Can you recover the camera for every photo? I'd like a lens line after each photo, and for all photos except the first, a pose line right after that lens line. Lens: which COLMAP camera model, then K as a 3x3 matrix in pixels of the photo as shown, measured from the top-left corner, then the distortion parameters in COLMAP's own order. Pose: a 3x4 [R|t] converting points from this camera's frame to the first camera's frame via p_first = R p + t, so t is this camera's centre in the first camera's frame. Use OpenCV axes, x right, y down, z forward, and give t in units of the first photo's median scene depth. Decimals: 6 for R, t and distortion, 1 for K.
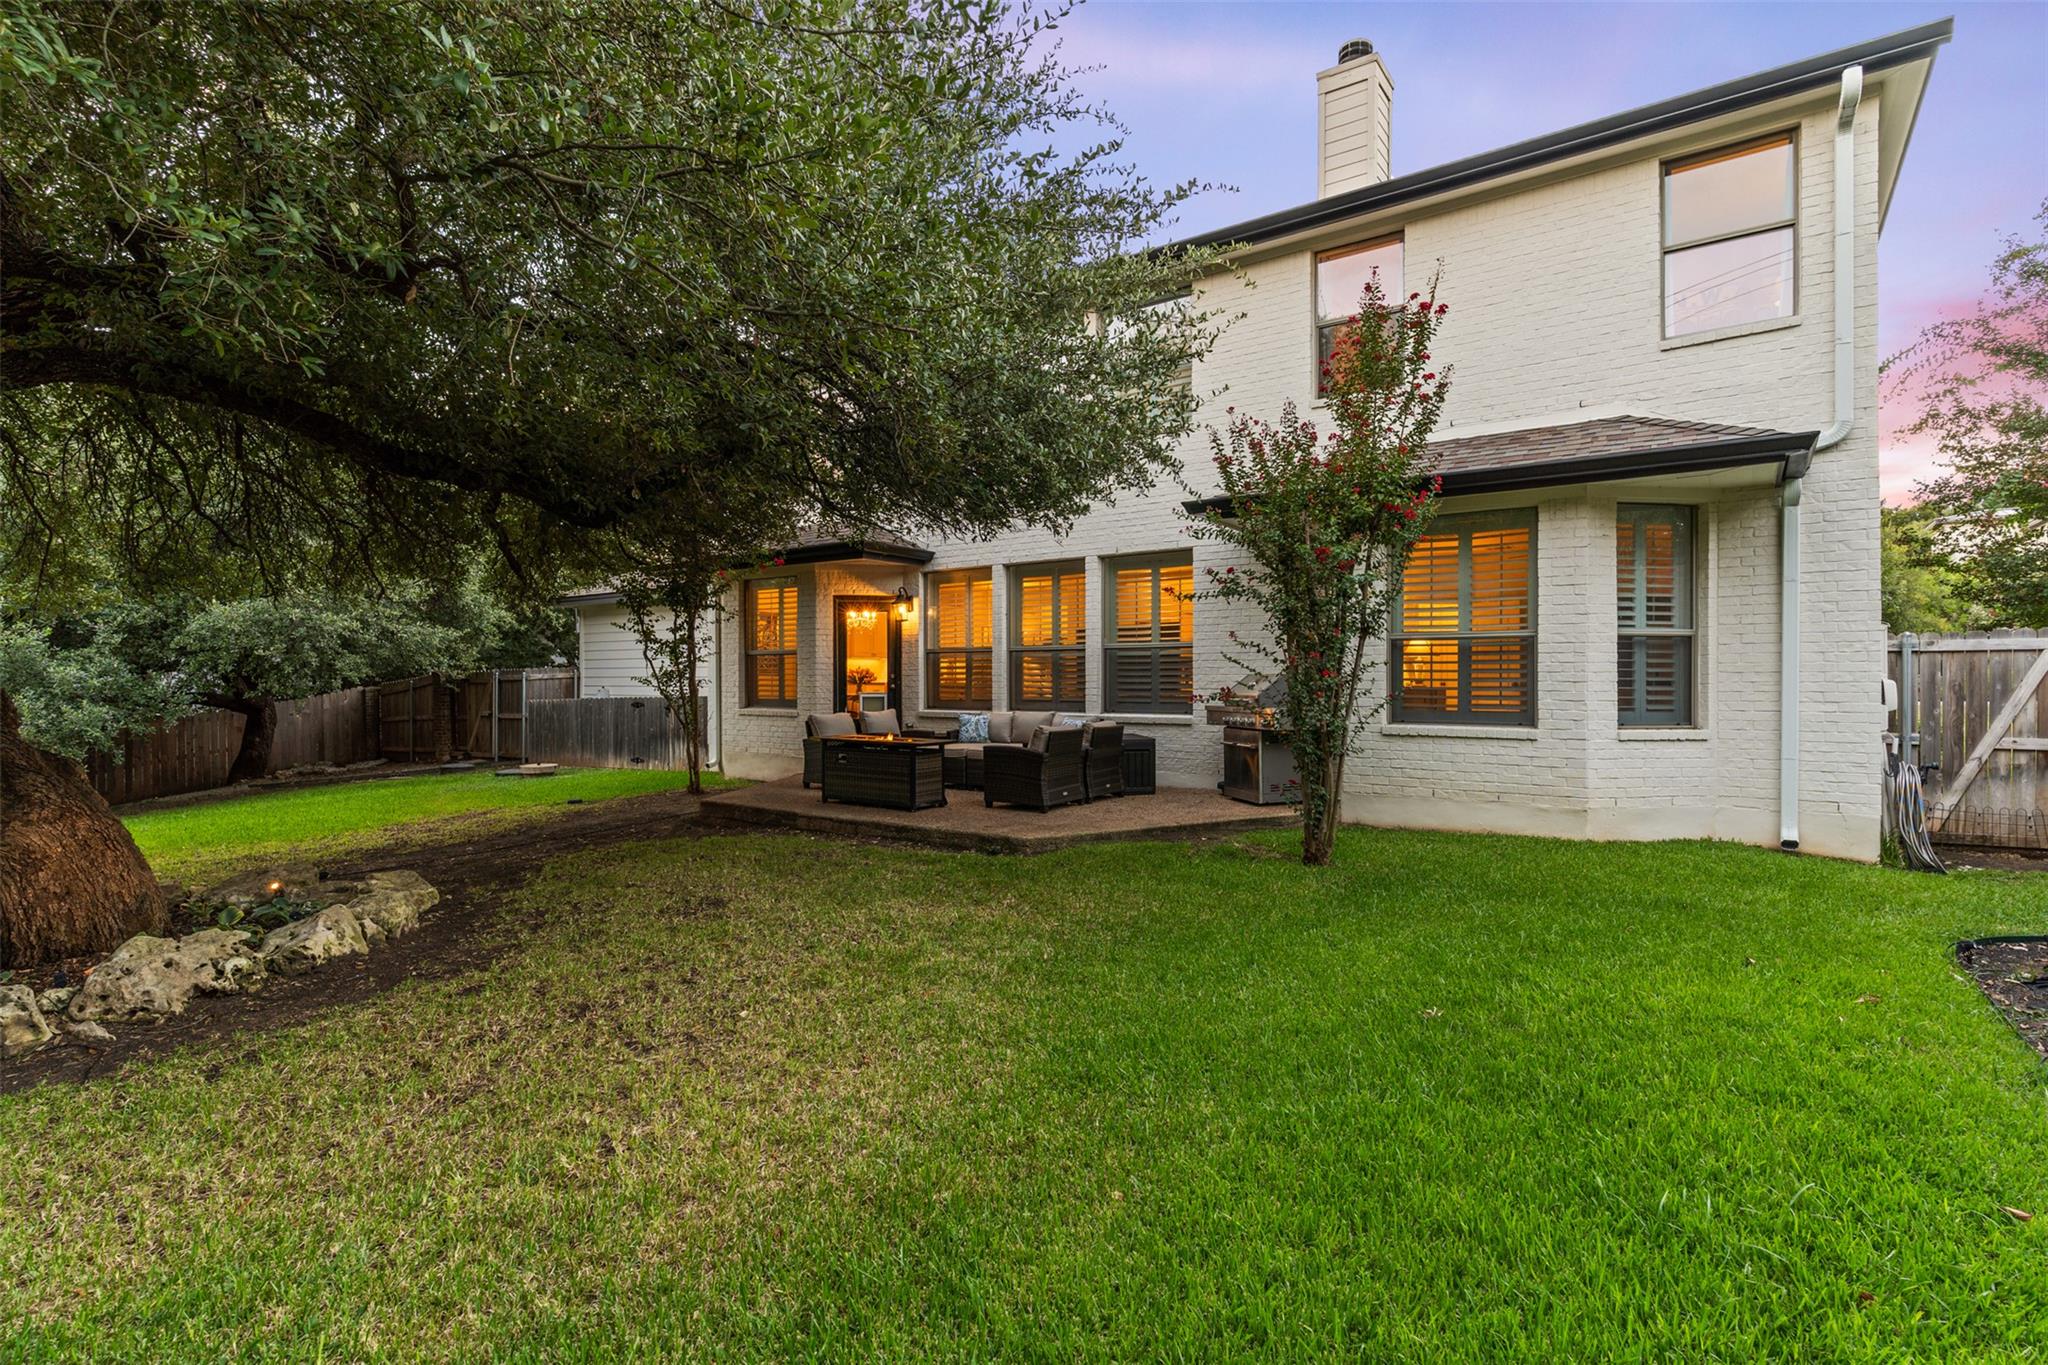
lens RADIAL K [[989.5, 0, 1051.6], [0, 989.5, 707.4], [0, 0, 1]] dist [0.003017, 0.000938]
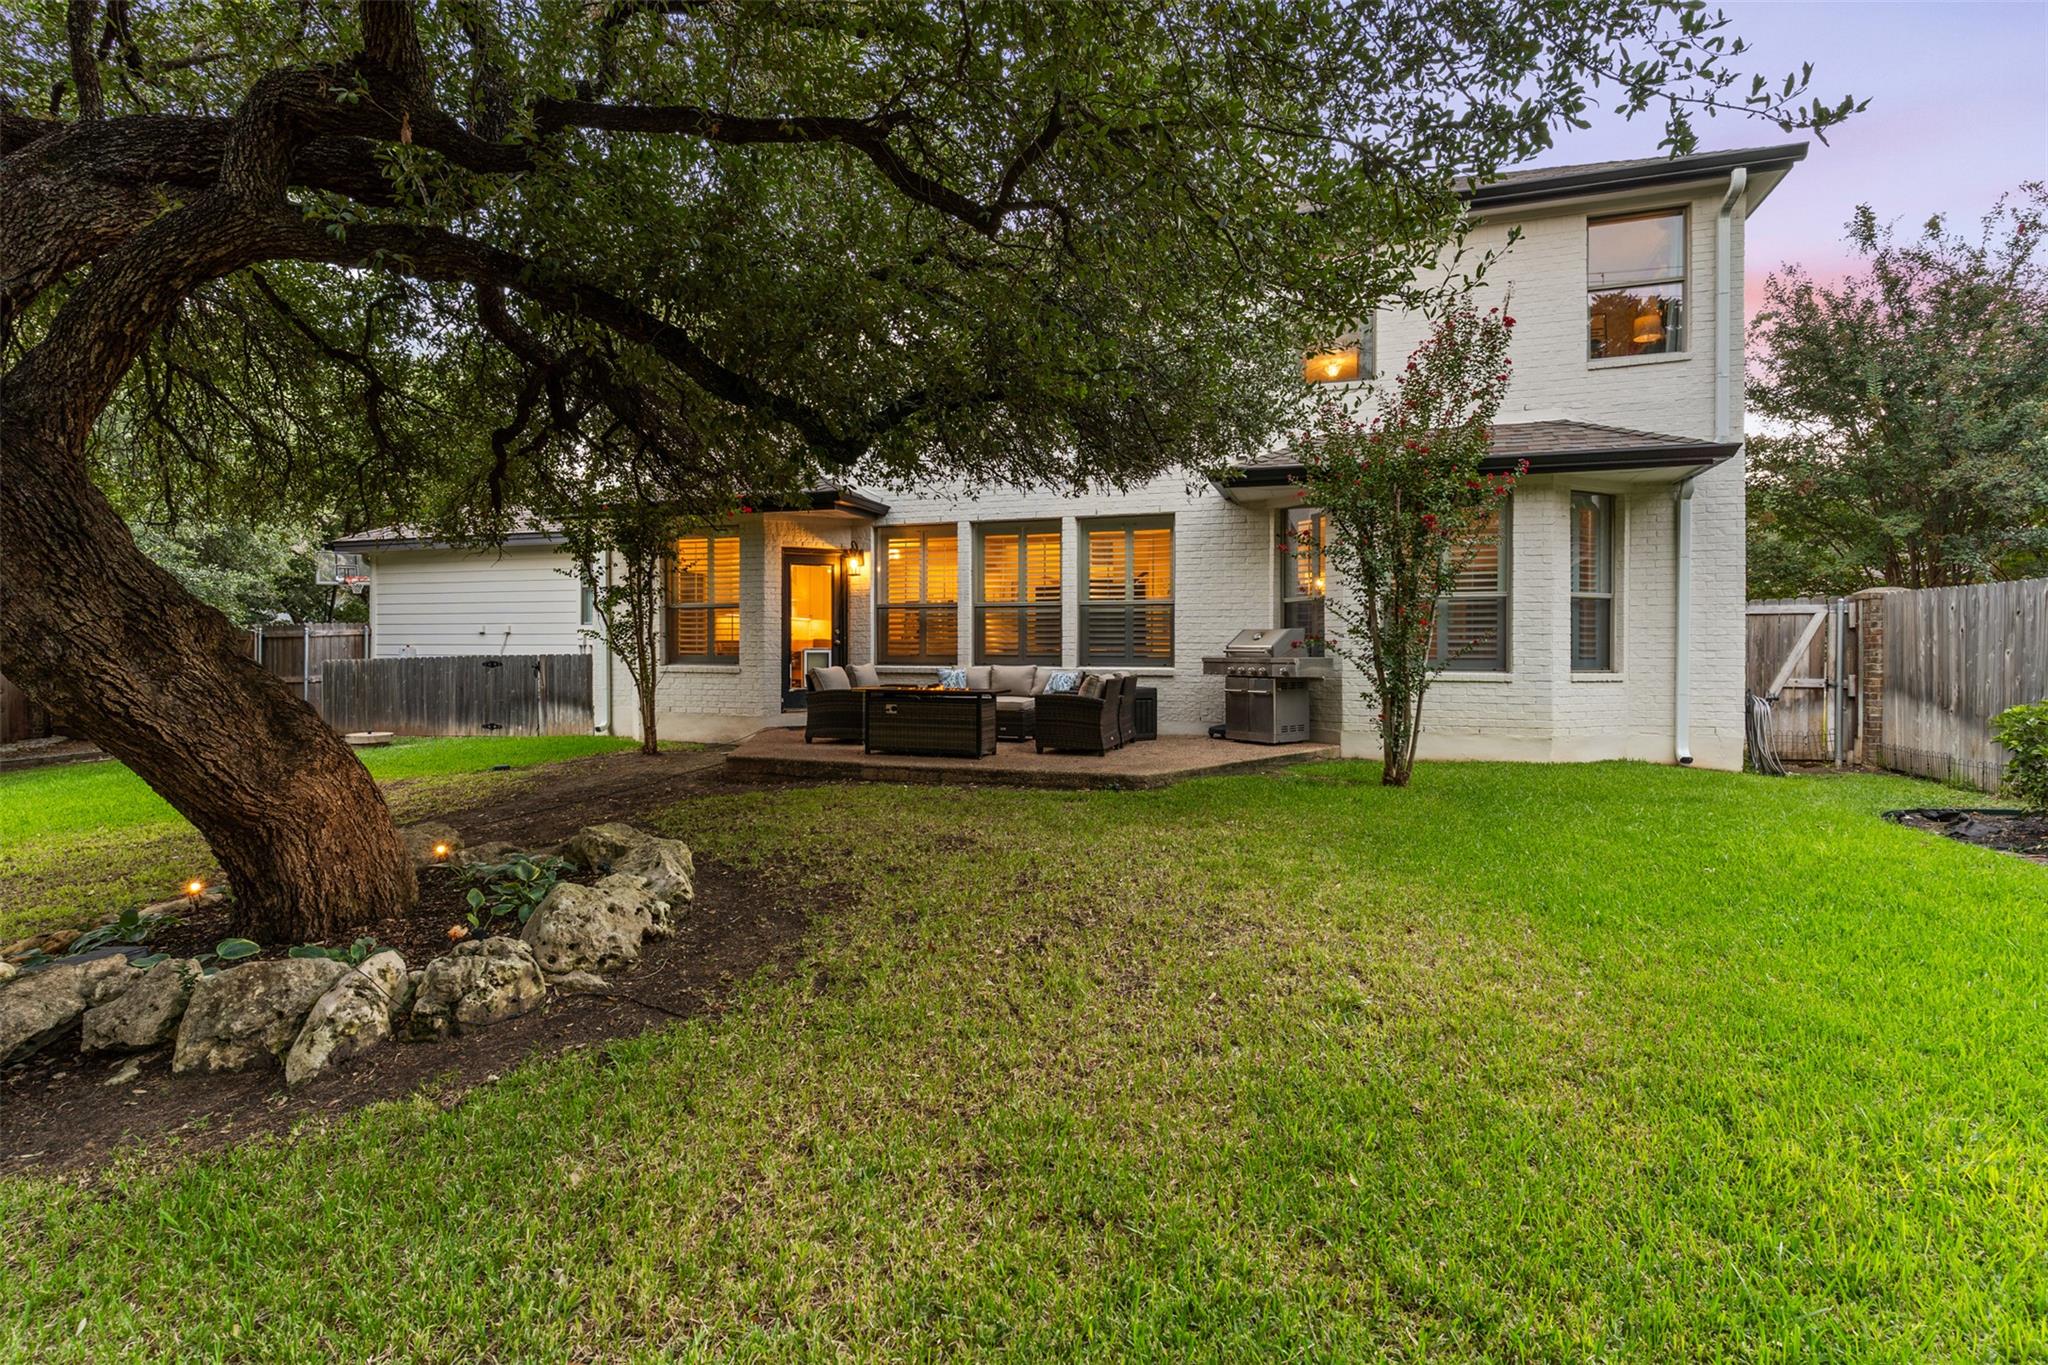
lens RADIAL K [[989.5, 0, 1066.3], [0, 989.5, 686.4], [0, 0, 1]] dist [0.003017, 0.000938]
pose [[0.956370, -0.008230, 0.292043, -0.339208], [0.005282, 0.999927, 0.010879, 0.019106], [-0.292111, -0.008862, 0.956343, -0.002873]]
